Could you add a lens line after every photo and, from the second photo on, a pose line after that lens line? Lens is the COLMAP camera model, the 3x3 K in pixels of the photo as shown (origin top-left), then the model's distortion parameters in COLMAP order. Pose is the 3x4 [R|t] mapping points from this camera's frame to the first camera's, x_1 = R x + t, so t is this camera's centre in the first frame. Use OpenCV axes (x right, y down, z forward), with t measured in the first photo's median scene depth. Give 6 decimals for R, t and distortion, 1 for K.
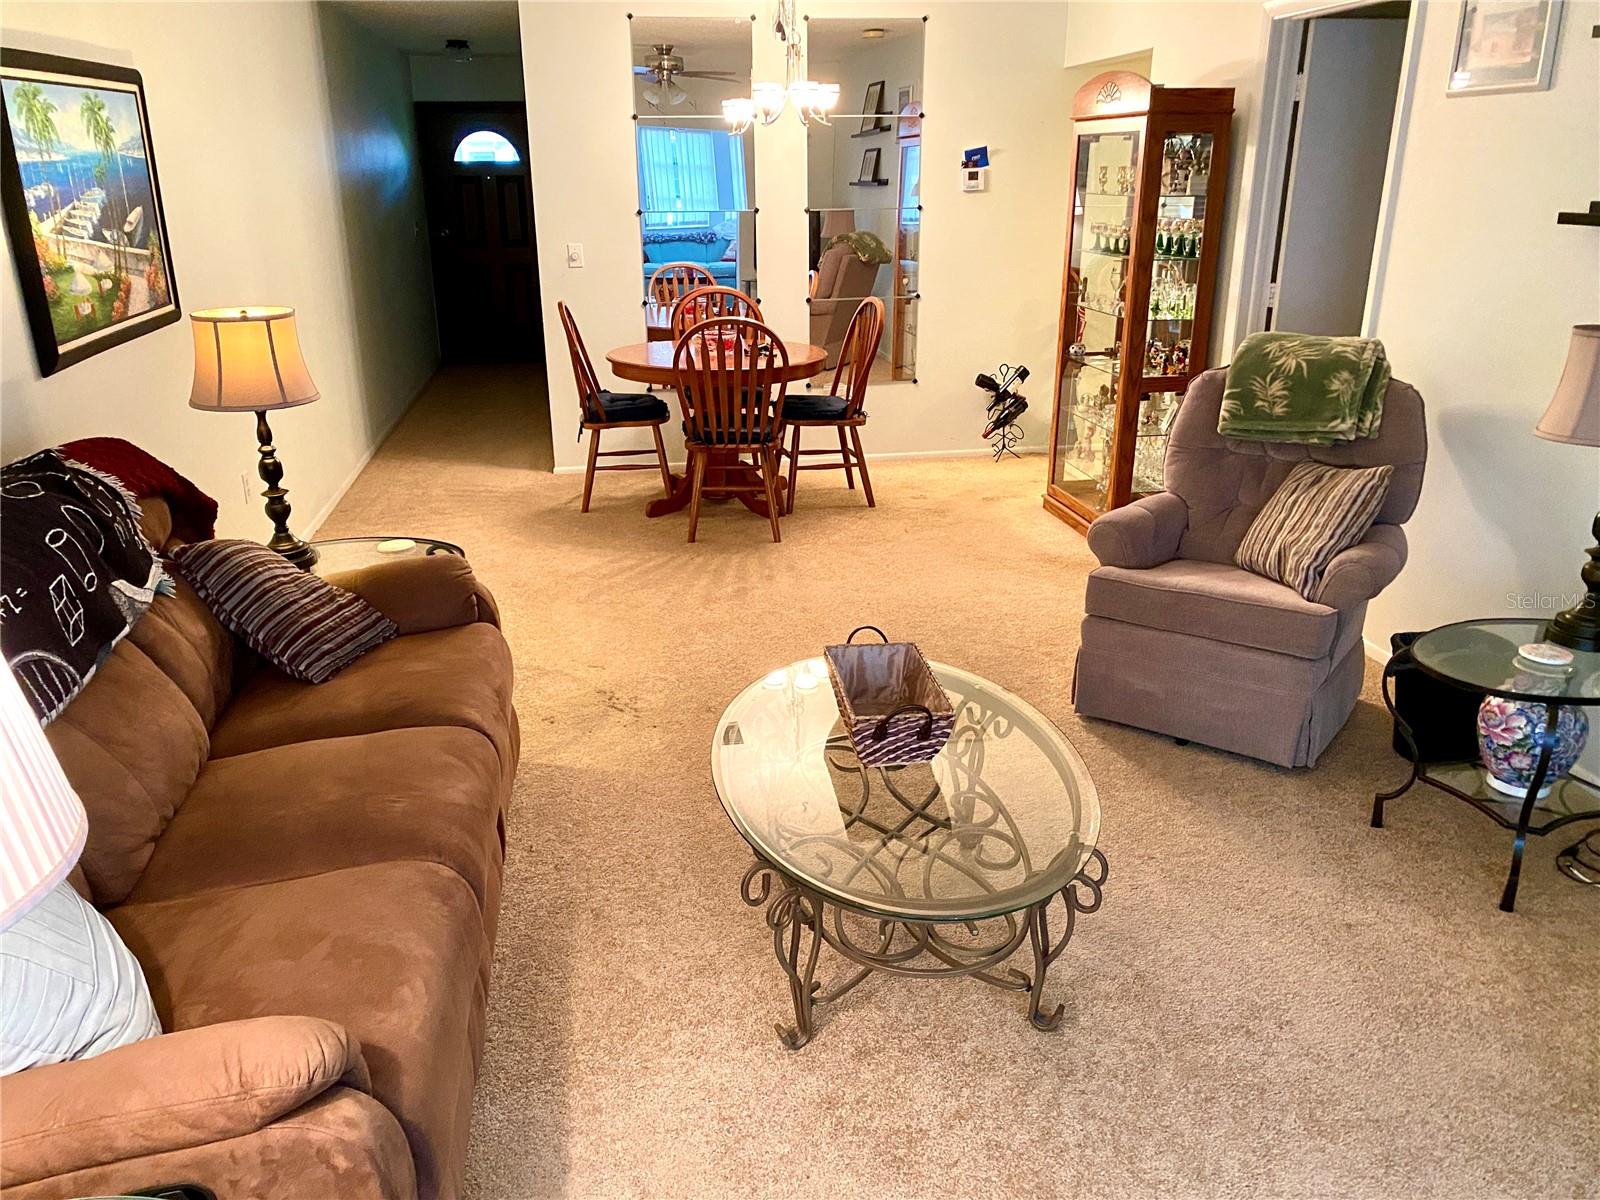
lens RADIAL K [[1181.3, 0, 757.4], [0, 1181.3, 615.0], [0, 0, 1]] dist [0.040624, -0.036122]
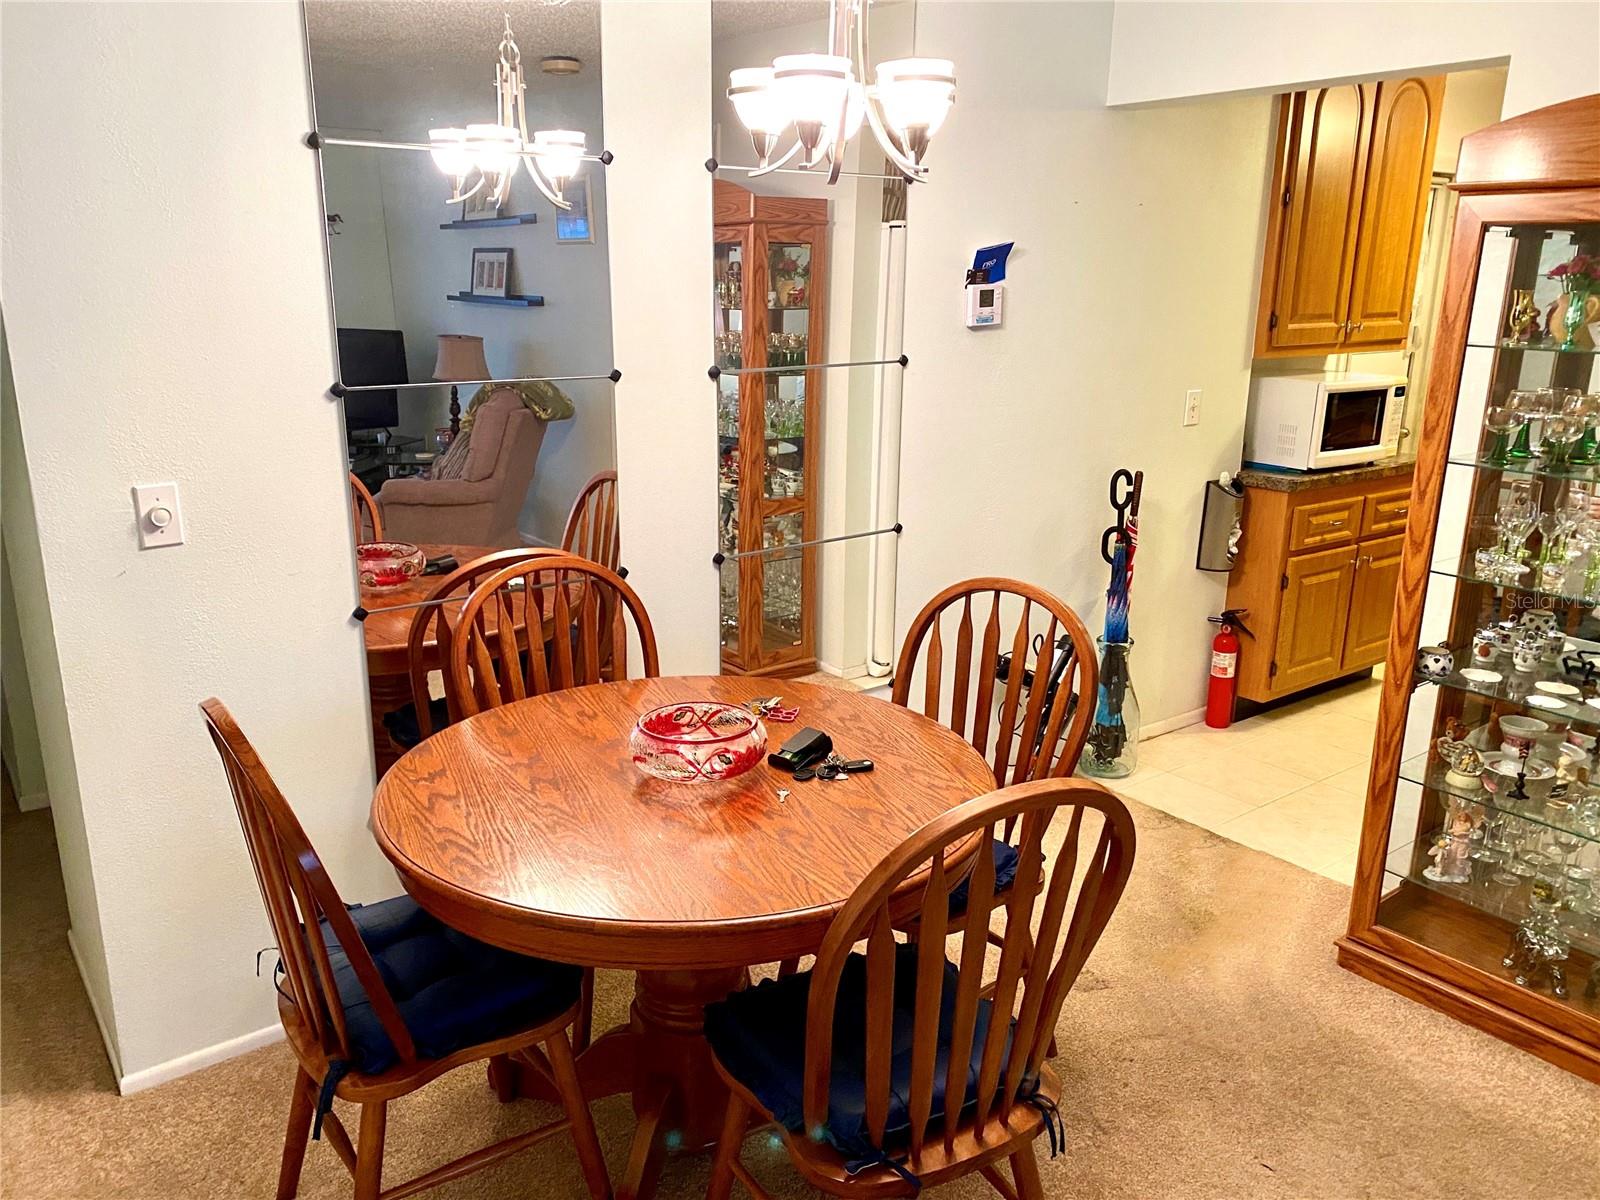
lens RADIAL K [[1181.3, 0, 757.4], [0, 1181.3, 615.0], [0, 0, 1]] dist [0.040624, -0.036122]
pose [[0.883482, -0.116709, 0.453694, -0.220437], [0.152429, 0.987386, -0.042830, -0.314157], [-0.442973, 0.106996, 0.890128, 0.832177]]
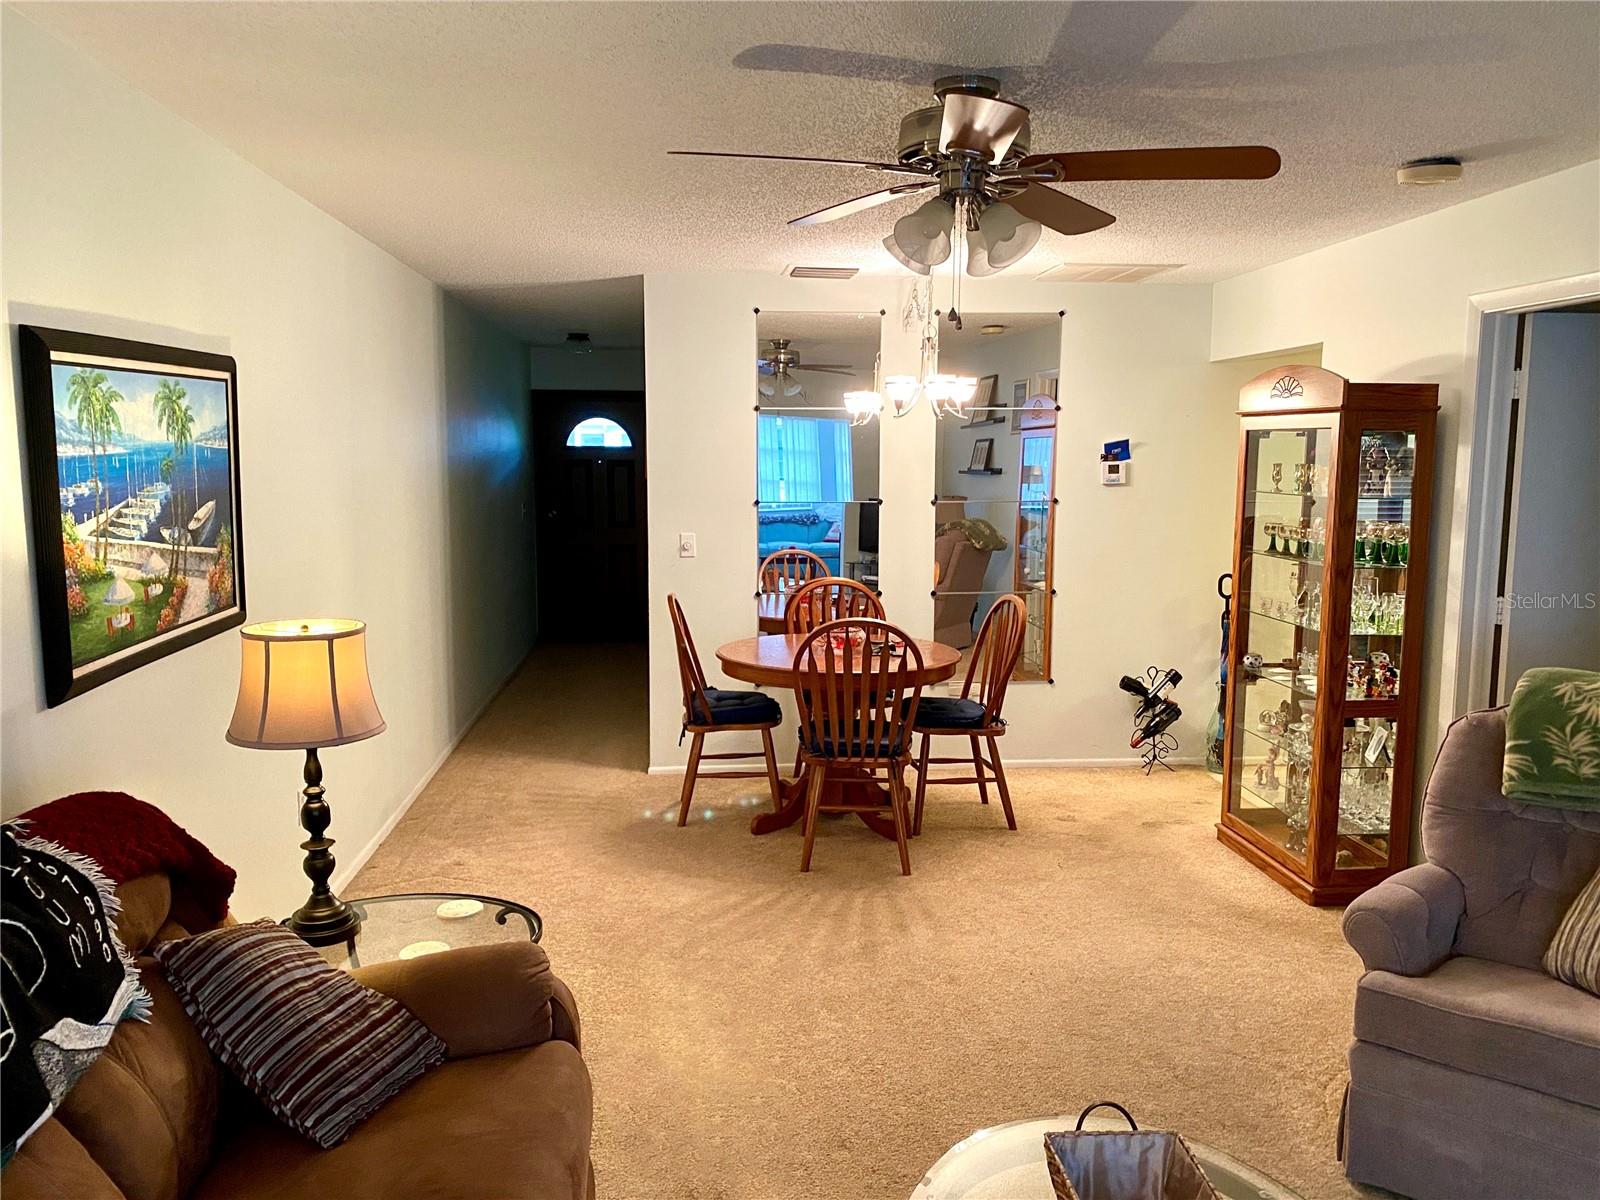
lens RADIAL K [[1181.3, 0, 757.4], [0, 1181.3, 615.0], [0, 0, 1]] dist [0.040624, -0.036122]
pose [[0.997175, 0.023112, -0.071465, -0.038777], [-0.038136, 0.975504, -0.216651, -0.063538], [0.064708, 0.218765, 0.973630, 0.141382]]
